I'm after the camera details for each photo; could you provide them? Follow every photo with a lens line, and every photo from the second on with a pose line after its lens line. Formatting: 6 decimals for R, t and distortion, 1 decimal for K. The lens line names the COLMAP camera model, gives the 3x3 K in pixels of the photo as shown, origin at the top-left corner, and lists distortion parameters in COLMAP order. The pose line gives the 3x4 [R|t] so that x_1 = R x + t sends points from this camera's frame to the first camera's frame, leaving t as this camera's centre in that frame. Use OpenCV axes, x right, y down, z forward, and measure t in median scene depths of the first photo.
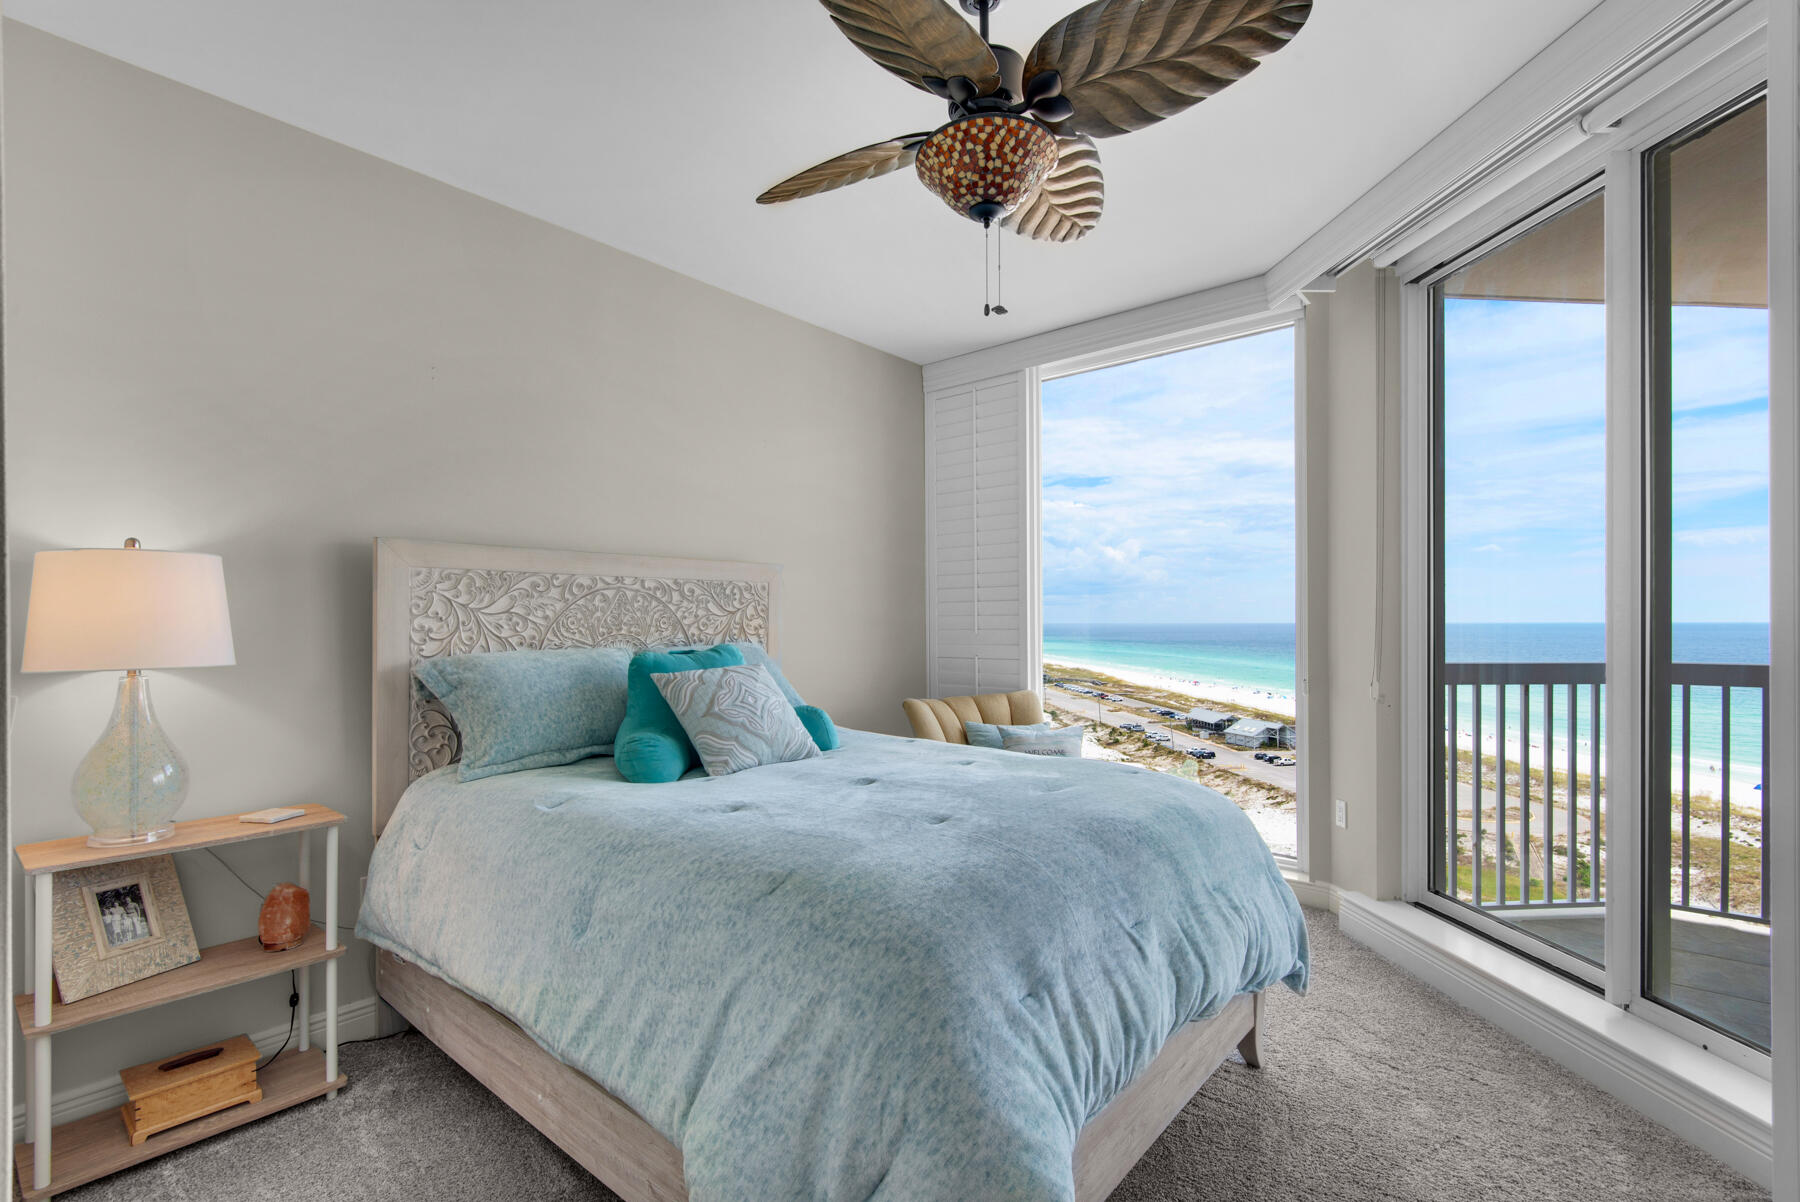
lens RADIAL K [[822.9, 0, 892.2], [0, 822.9, 613.3], [0, 0, 1]] dist [0.020409, -0.012397]
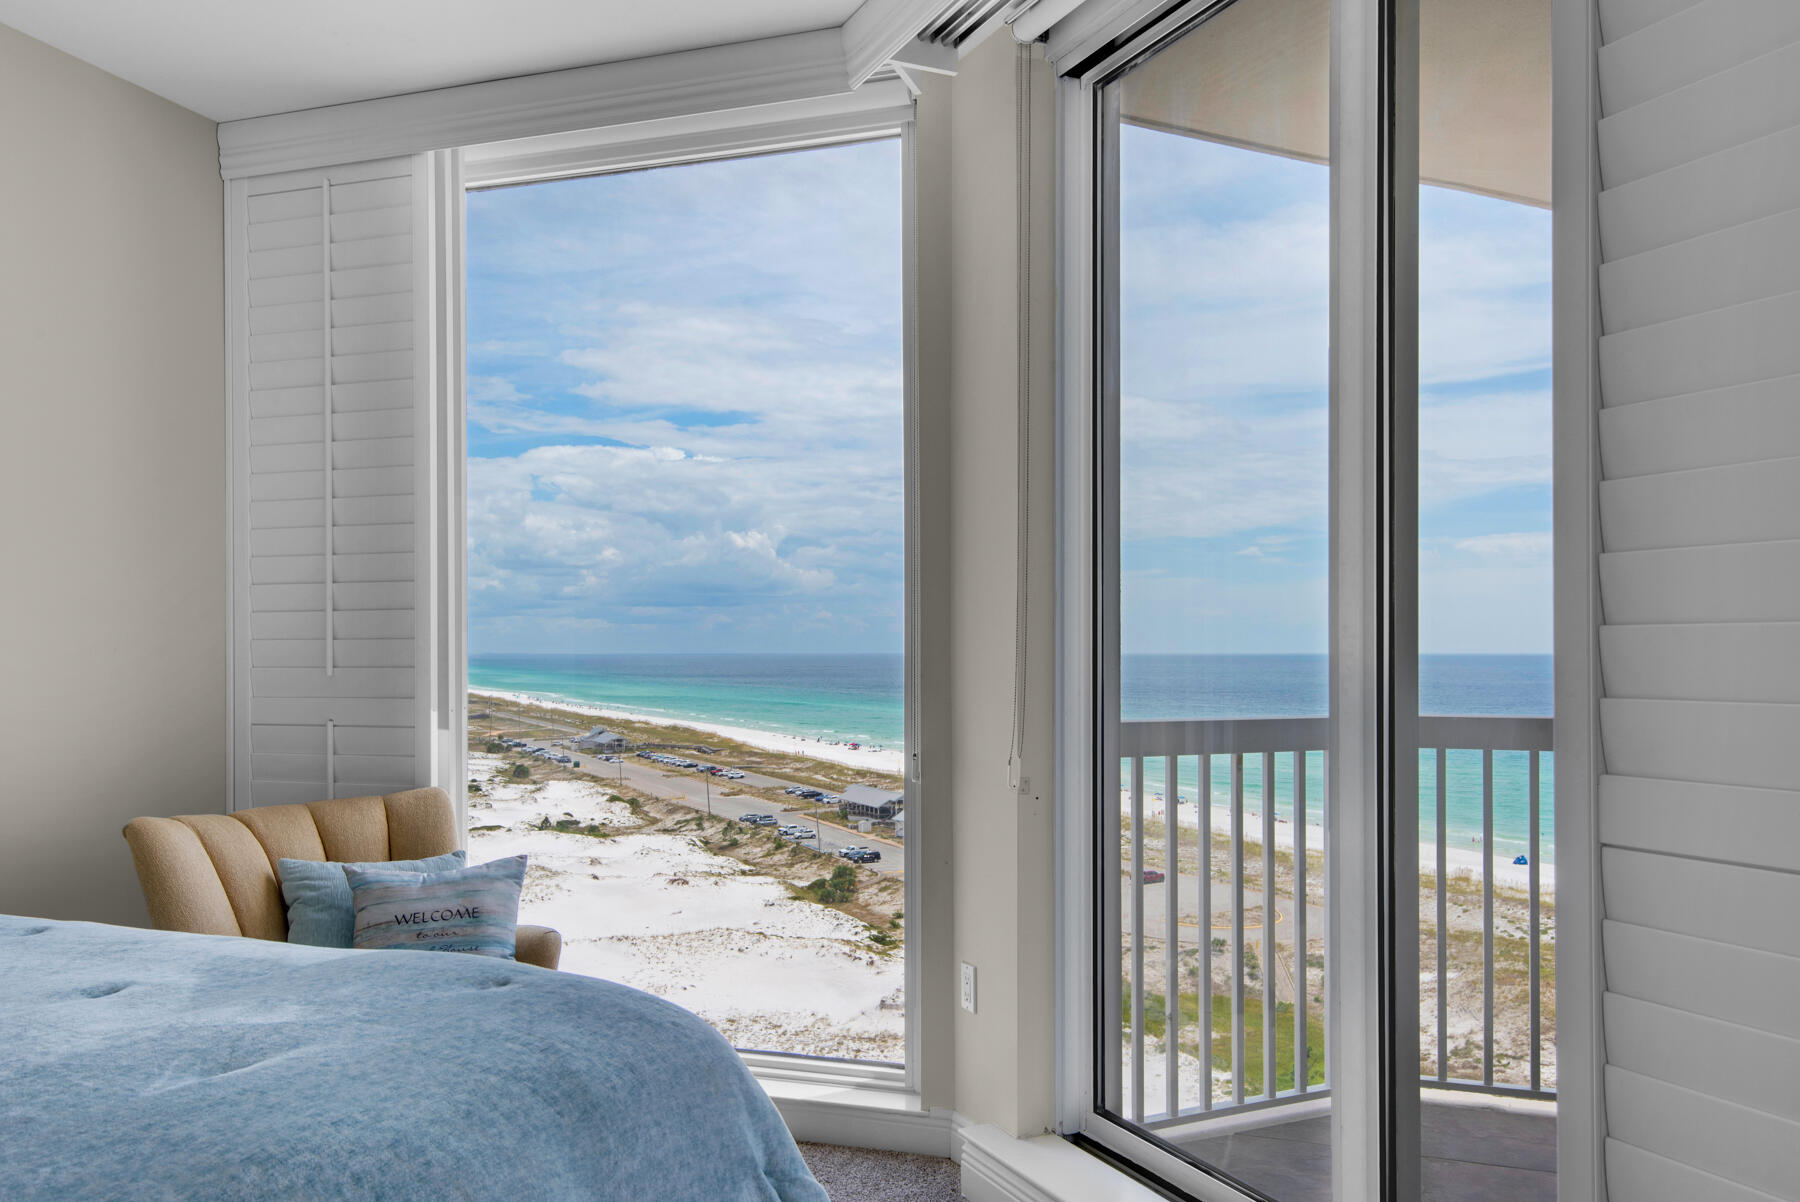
lens RADIAL K [[1328.2, 0, 887.2], [0, 1328.2, 612.9], [0, 0, 1]] dist [0.009633, 0.009802]
pose [[0.933336, 0.006723, 0.358941, 0.135457], [-0.000054, 0.999827, -0.018587, 0.001687], [-0.359004, 0.017329, 0.933175, 0.136913]]
